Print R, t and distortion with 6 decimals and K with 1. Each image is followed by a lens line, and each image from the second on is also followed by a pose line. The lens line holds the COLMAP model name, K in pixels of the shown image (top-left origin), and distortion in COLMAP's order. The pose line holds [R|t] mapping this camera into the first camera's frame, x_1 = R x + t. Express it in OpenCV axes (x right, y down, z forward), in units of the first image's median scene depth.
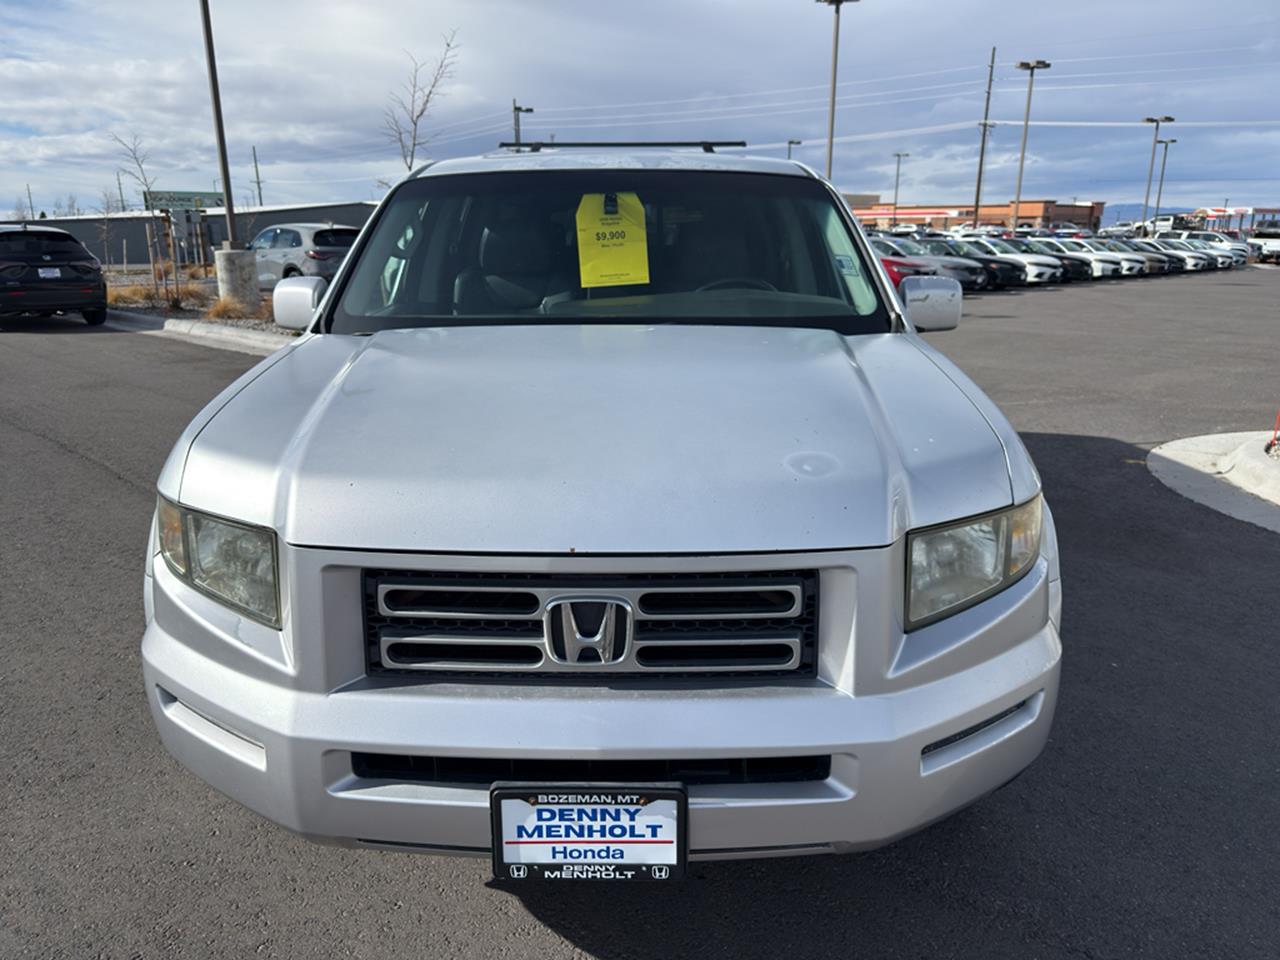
lens RADIAL K [[892.8, 0, 640.0], [0, 892.8, 480.0], [0, 0, 1]] dist [-0.004488, -0.003262]
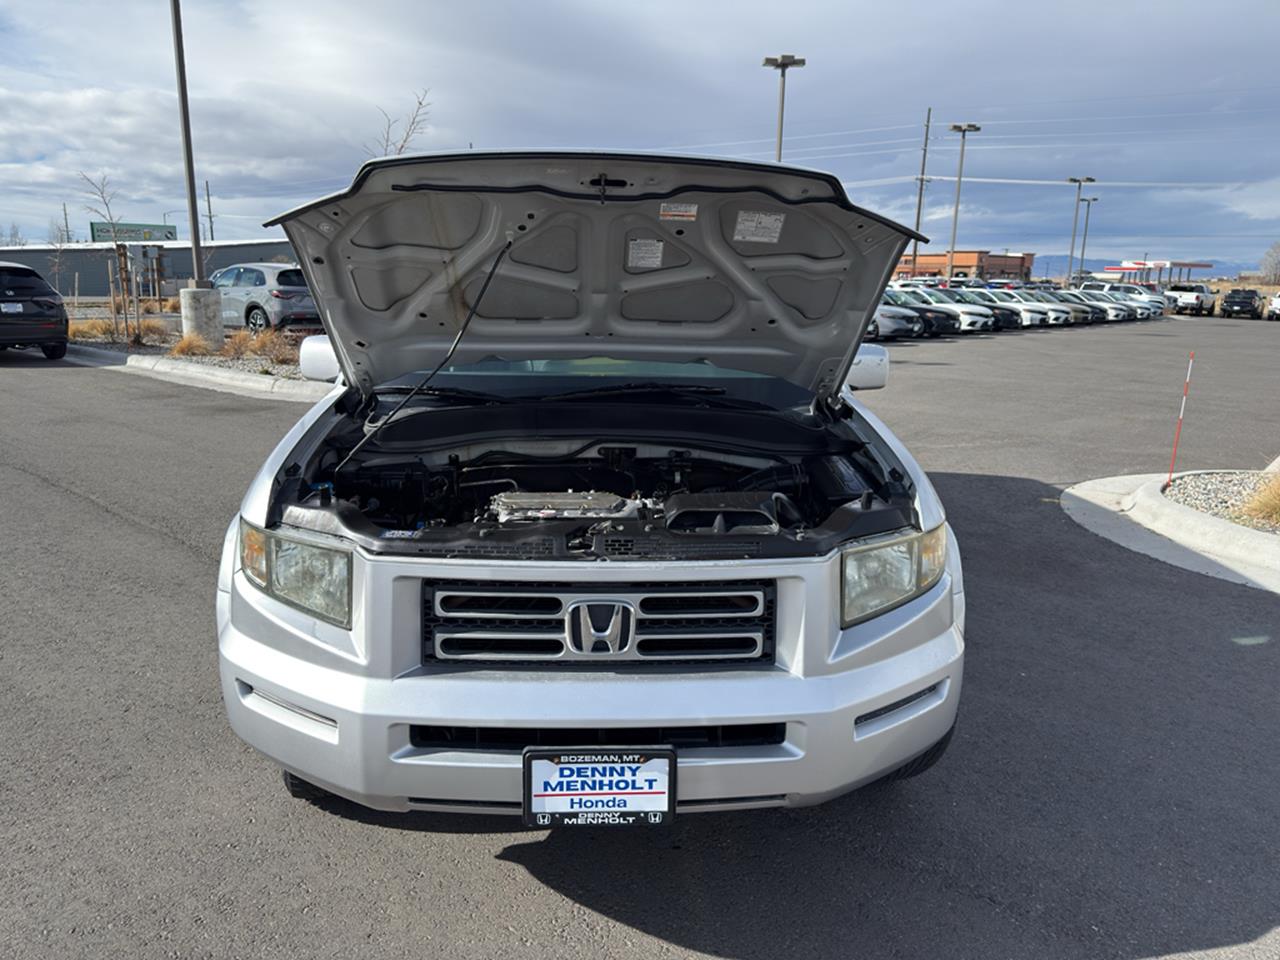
lens RADIAL K [[964.2, 0, 640.0], [0, 964.2, 480.0], [0, 0, 1]] dist [0.052164, -0.114075]
pose [[0.997279, 0.006391, 0.073439, -0.061692], [-0.003396, 0.999160, -0.040835, 0.007577], [-0.073639, 0.040474, 0.996463, -0.239218]]
